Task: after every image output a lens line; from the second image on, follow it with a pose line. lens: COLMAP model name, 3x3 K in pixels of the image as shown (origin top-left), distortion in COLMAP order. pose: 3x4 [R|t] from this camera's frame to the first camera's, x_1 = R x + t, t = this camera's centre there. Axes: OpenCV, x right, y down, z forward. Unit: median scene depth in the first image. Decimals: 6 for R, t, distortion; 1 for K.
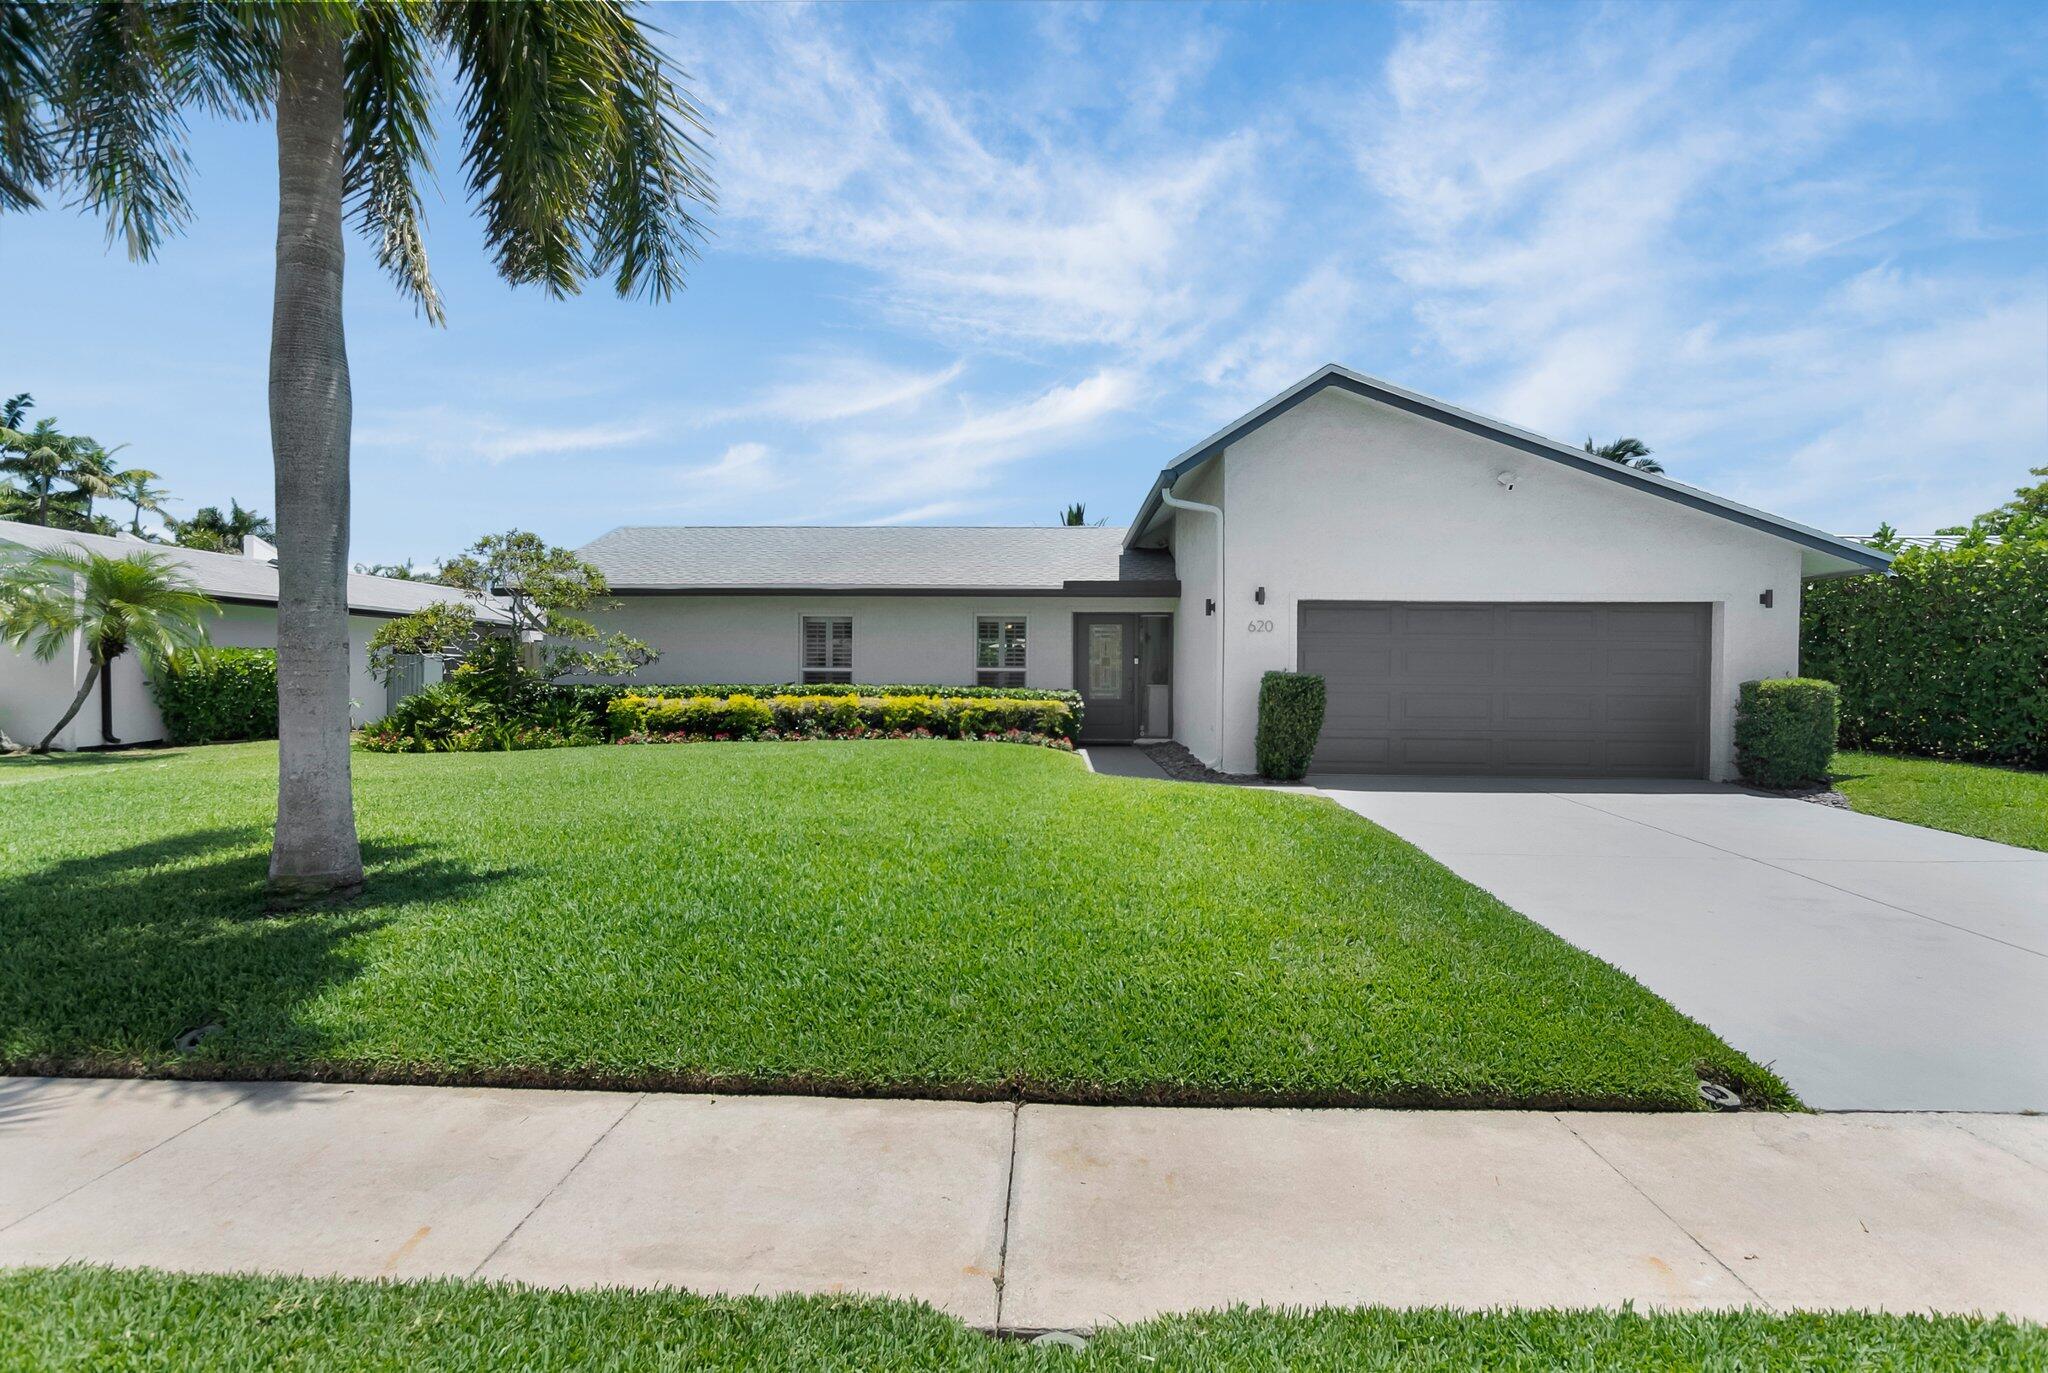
lens RADIAL K [[989.1, 0, 1024.0], [0, 989.1, 686.5], [0, 0, 1]] dist [0.001136, 0.000396]
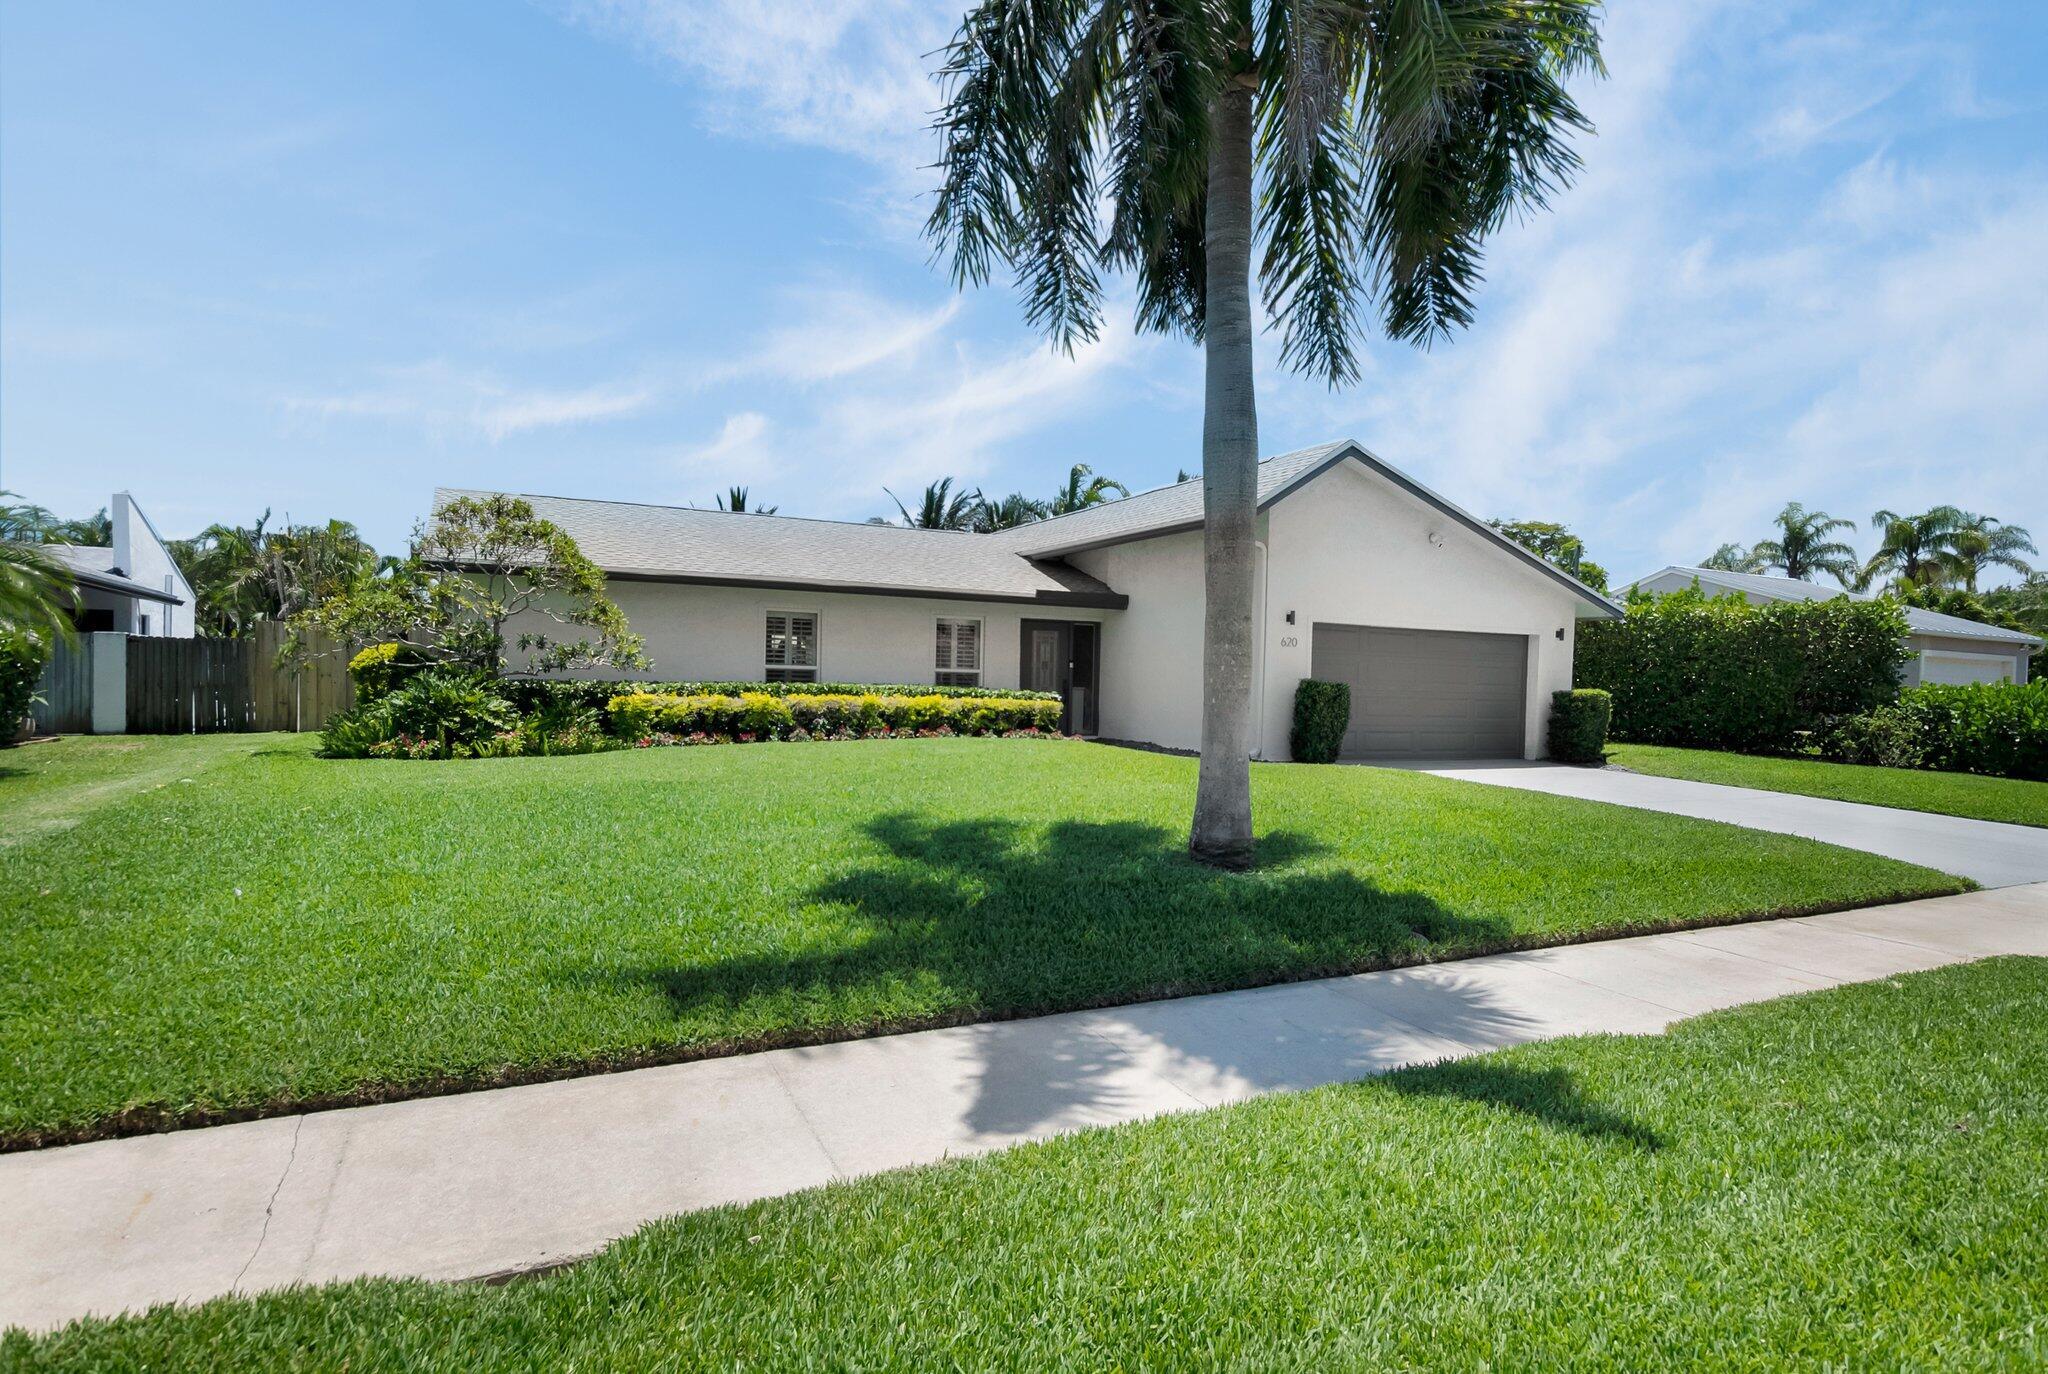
lens RADIAL K [[1066.8, 0, 1024.0], [0, 1066.8, 687.0], [0, 0, 1]] dist [0.000276, -0.000007]
pose [[0.885564, 0.011519, 0.464374, -0.546047], [-0.012216, 0.999924, -0.001506, 0.001201], [-0.464357, -0.004339, 0.885638, -0.023586]]
